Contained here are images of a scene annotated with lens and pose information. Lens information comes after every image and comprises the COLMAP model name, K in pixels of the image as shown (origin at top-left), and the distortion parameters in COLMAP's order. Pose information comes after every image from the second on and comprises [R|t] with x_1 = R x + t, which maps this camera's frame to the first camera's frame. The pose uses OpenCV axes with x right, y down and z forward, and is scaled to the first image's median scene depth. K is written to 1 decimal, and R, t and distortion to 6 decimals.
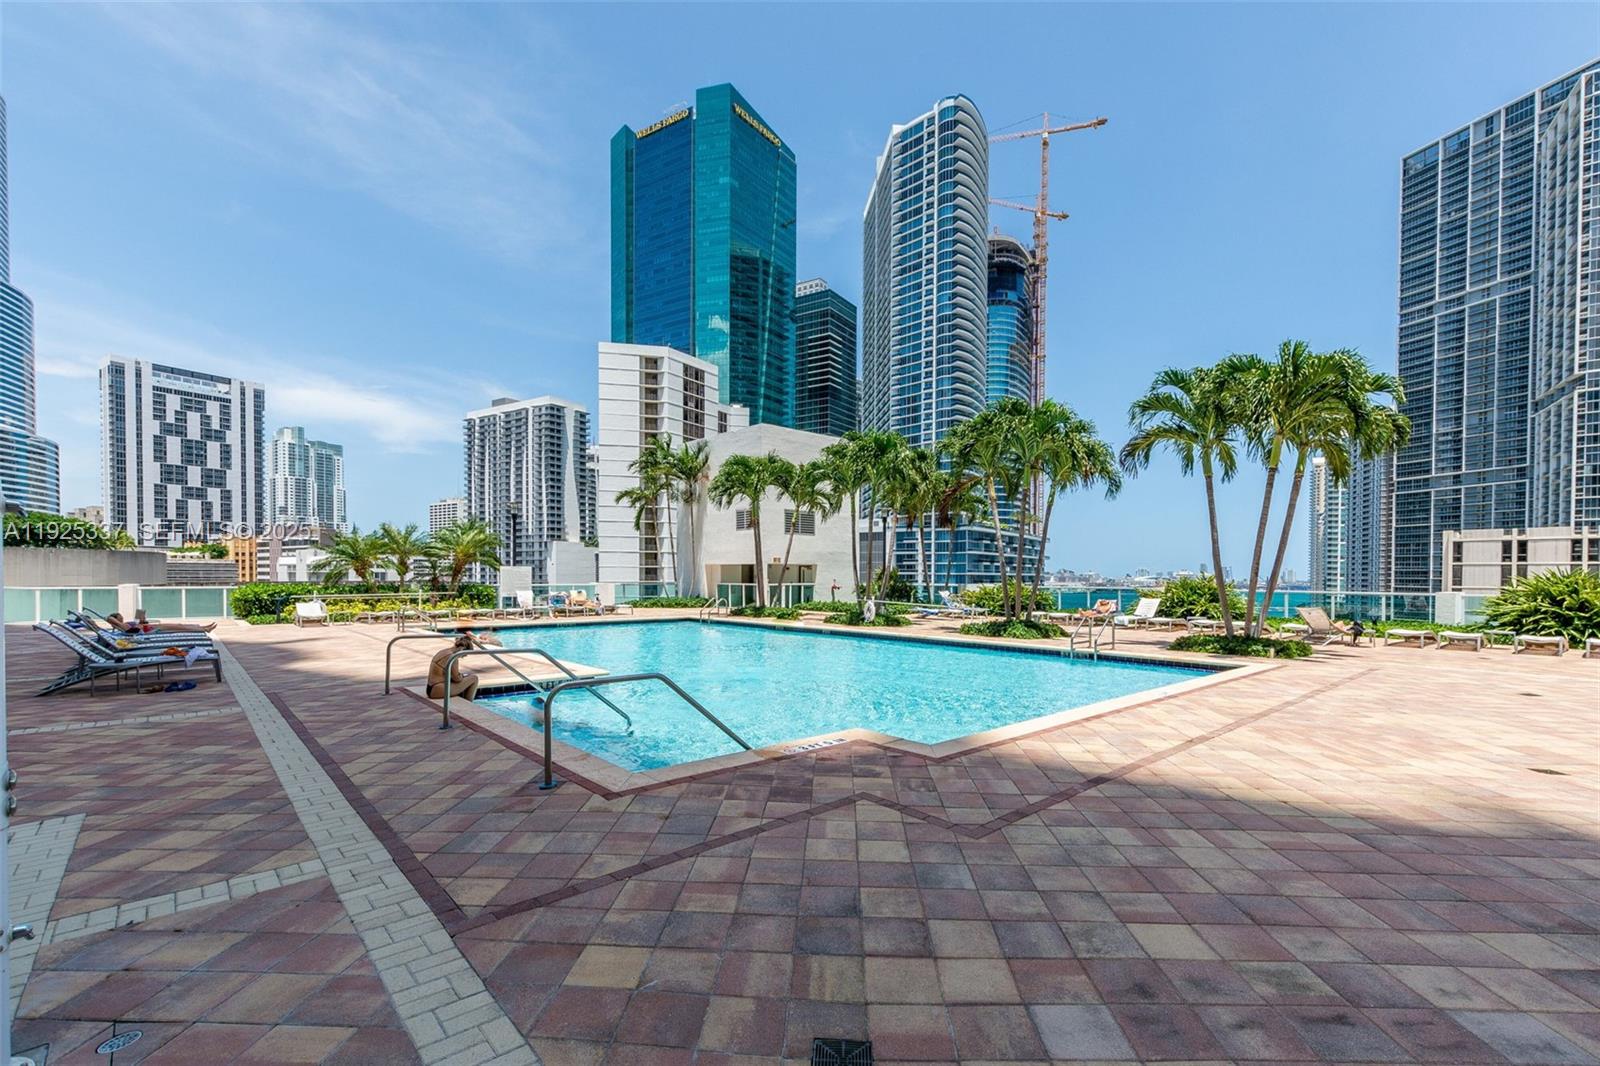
lens RADIAL K [[718.8, 0, 805.7], [0, 718.8, 586.0], [0, 0, 1]] dist [-0.000704, -0.000594]
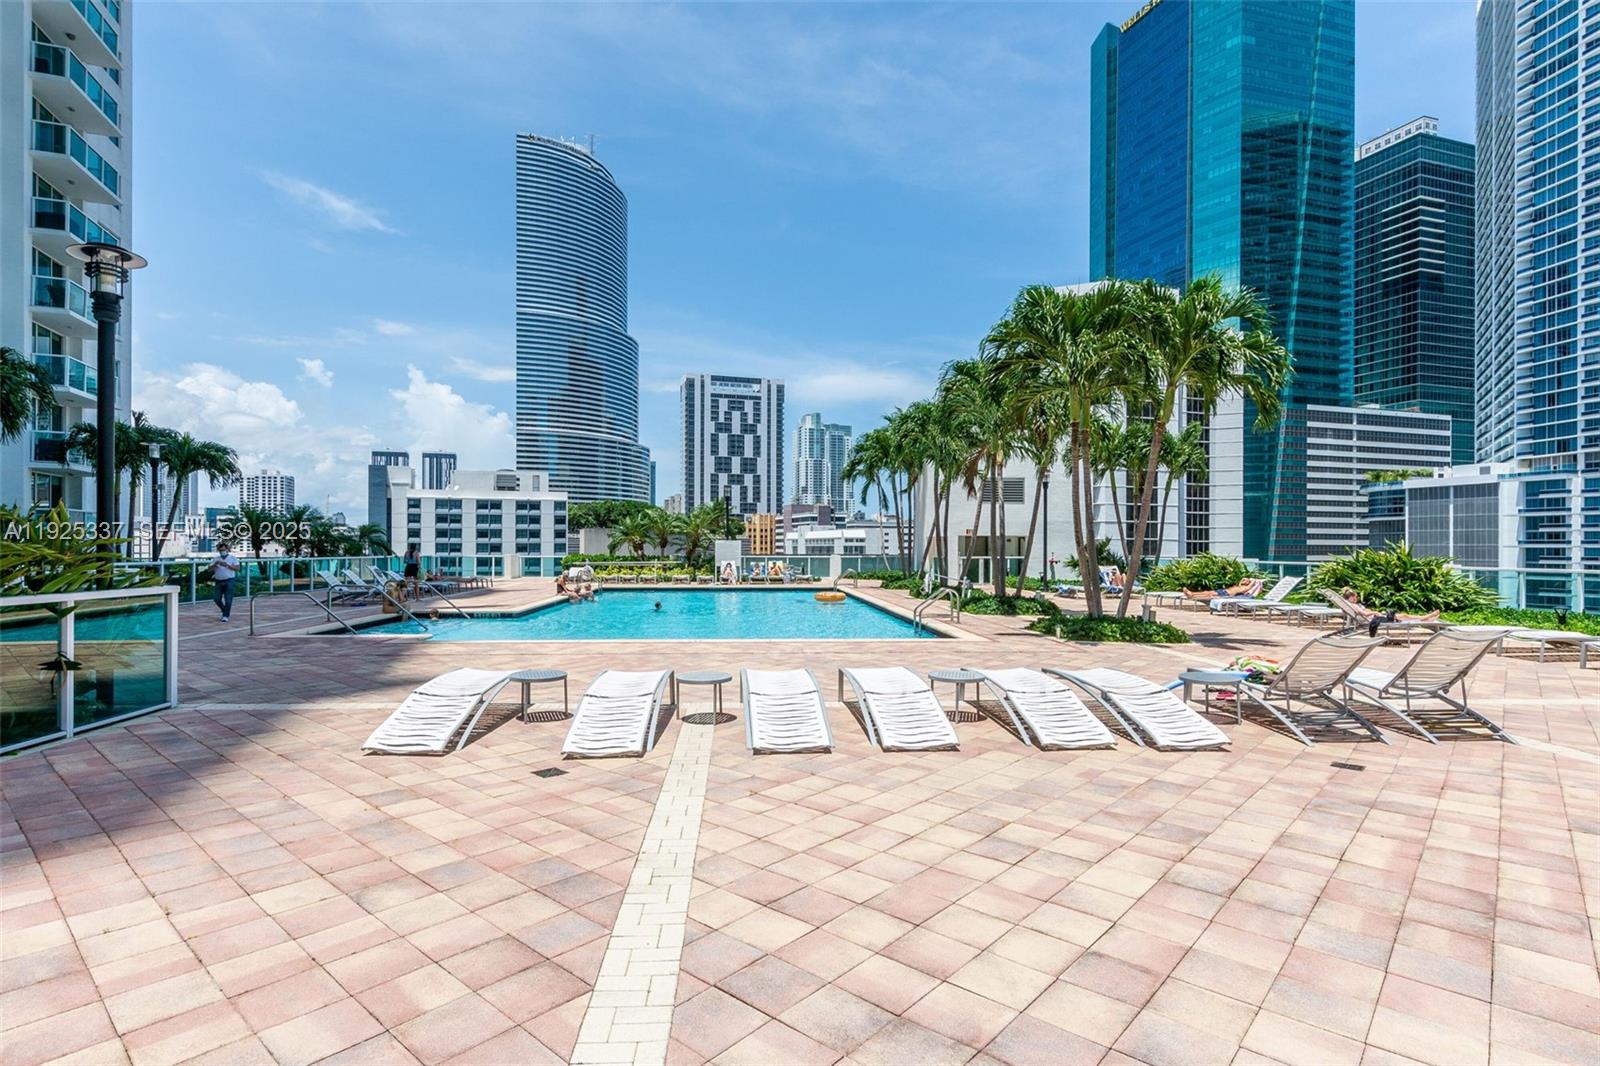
lens RADIAL K [[815.6, 0, 739.4], [0, 815.6, 546.0], [0, 0, 1]] dist [-0.000100, -0.001458]
pose [[0.752190, -0.001834, -0.658944, 0.054676], [-0.010624, 0.999832, -0.014910, 0.000373], [0.658861, 0.018215, 0.752044, -0.006098]]
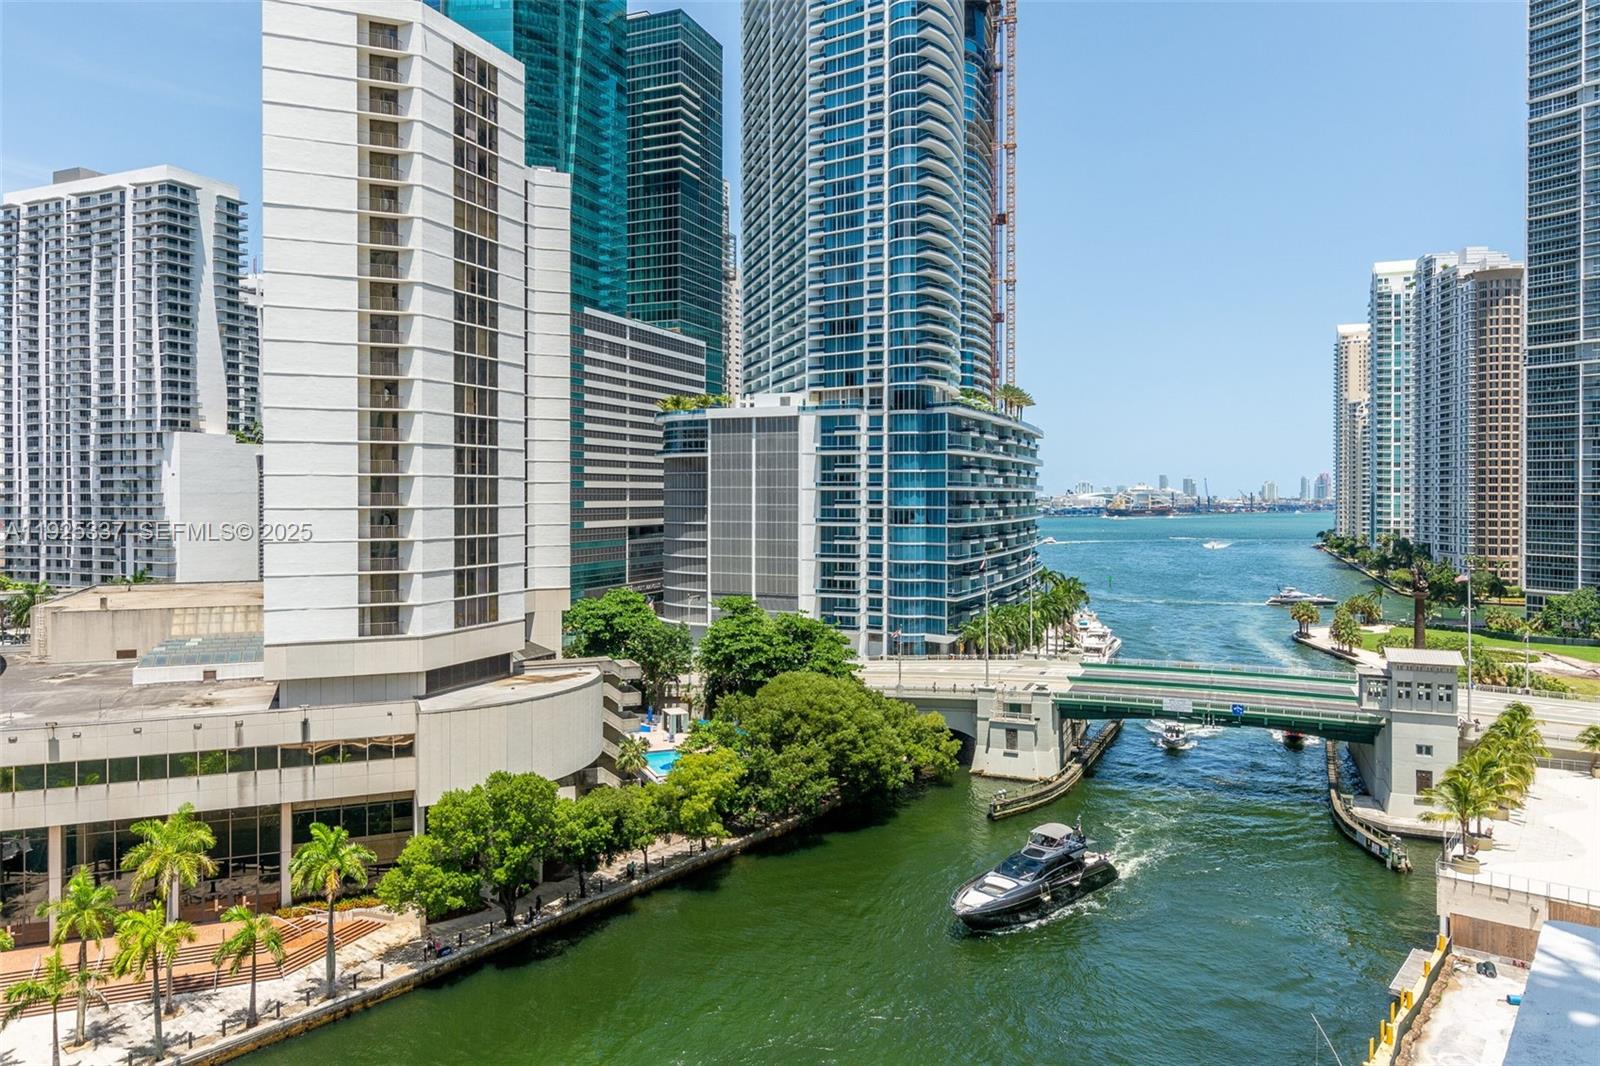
lens RADIAL K [[1065.2, 0, 780.1], [0, 1065.2, 493.8], [0, 0, 1]] dist [0.002556, -0.003891]
pose [[0.985481, -0.003912, 0.169740, -0.035056], [0.006264, 0.999892, -0.013320, -0.001858], [-0.169670, 0.014190, 0.985399, 0.123085]]
